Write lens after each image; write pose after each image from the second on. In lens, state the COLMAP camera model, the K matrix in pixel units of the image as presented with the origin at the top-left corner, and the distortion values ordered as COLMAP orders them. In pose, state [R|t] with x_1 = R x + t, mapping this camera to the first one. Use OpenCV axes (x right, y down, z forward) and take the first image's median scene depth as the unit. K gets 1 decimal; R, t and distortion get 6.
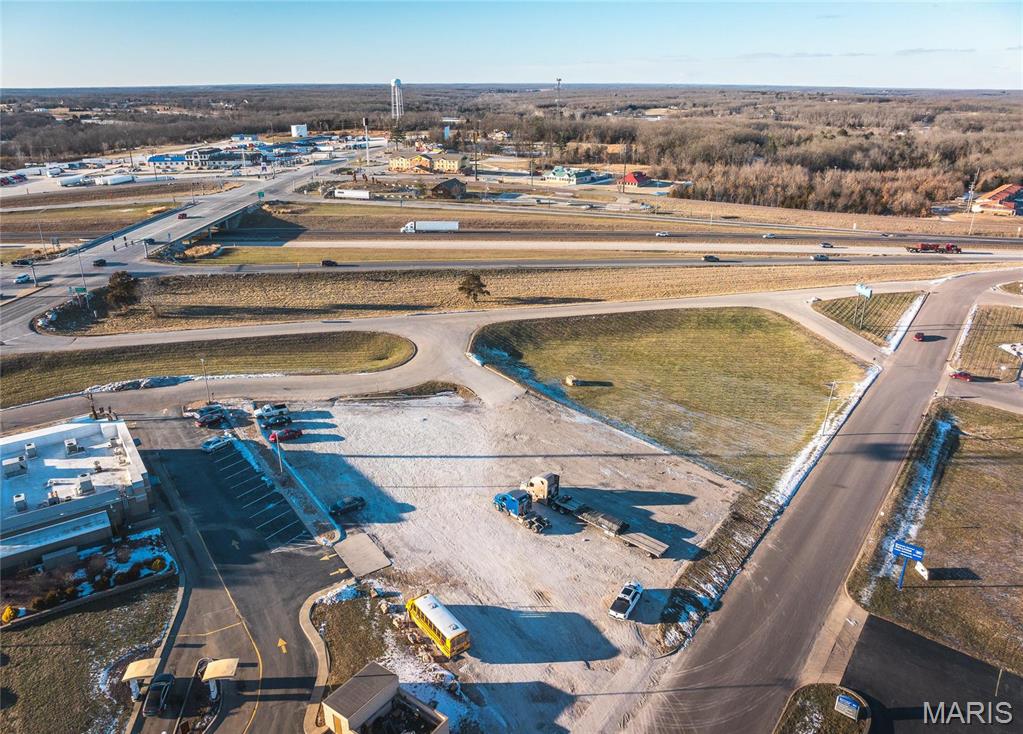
lens RADIAL K [[733.7, 0, 511.5], [0, 733.7, 367.0], [0, 0, 1]] dist [-0.042893, -0.001402]
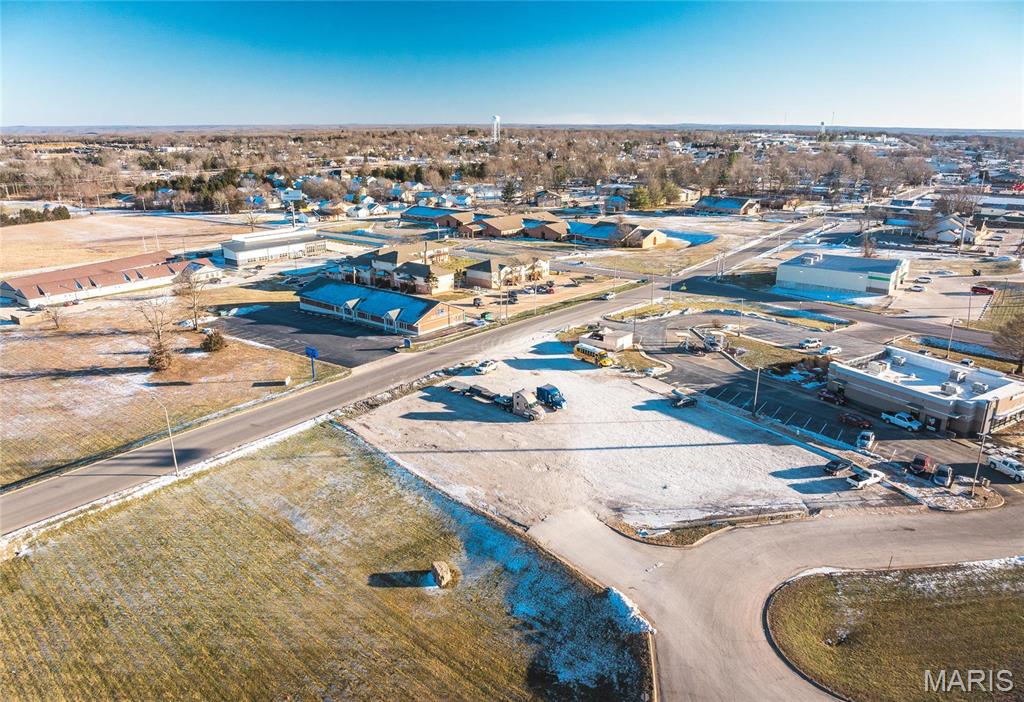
lens RADIAL K [[720.5, 0, 512.0], [0, 720.5, 351.0], [0, 0, 1]] dist [-0.001626, -0.036715]
pose [[-0.998398, -0.018784, 0.053365, 0.006229], [0.018743, 0.780174, 0.625282, -0.746998], [-0.053379, 0.625280, -0.778573, 2.202109]]
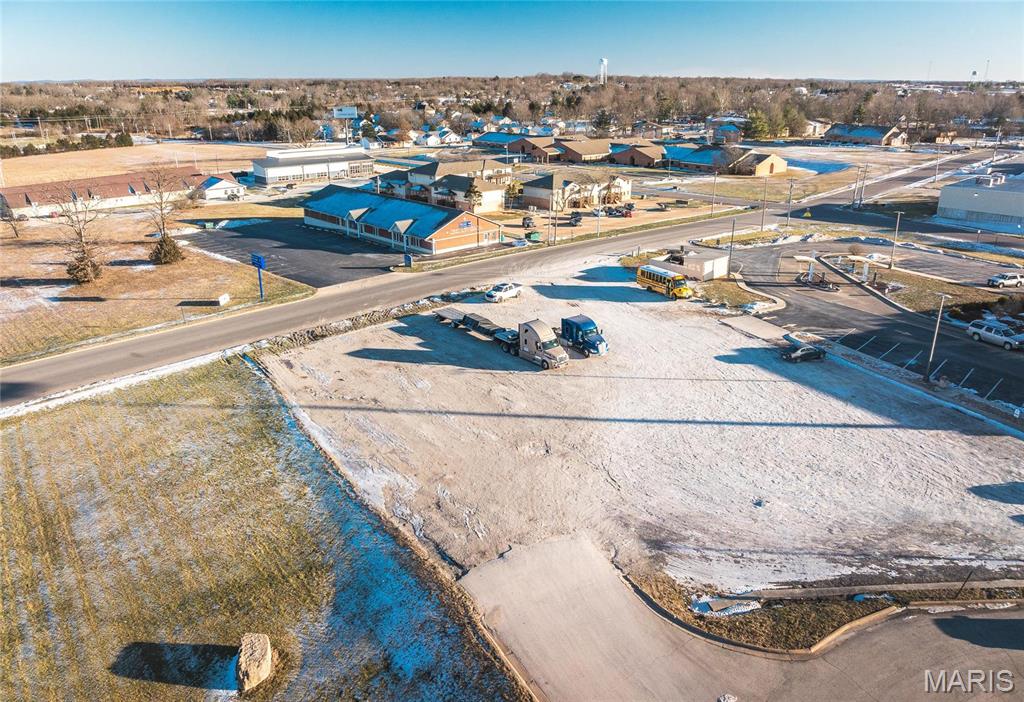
lens RADIAL K [[737.4, 0, 512.0], [0, 737.4, 351.0], [0, 0, 1]] dist [-0.008729, -0.041262]
pose [[-0.980164, -0.070162, 0.185354, -0.080228], [0.070825, 0.749481, 0.658227, -0.380723], [-0.185102, 0.658298, -0.729645, 1.846059]]
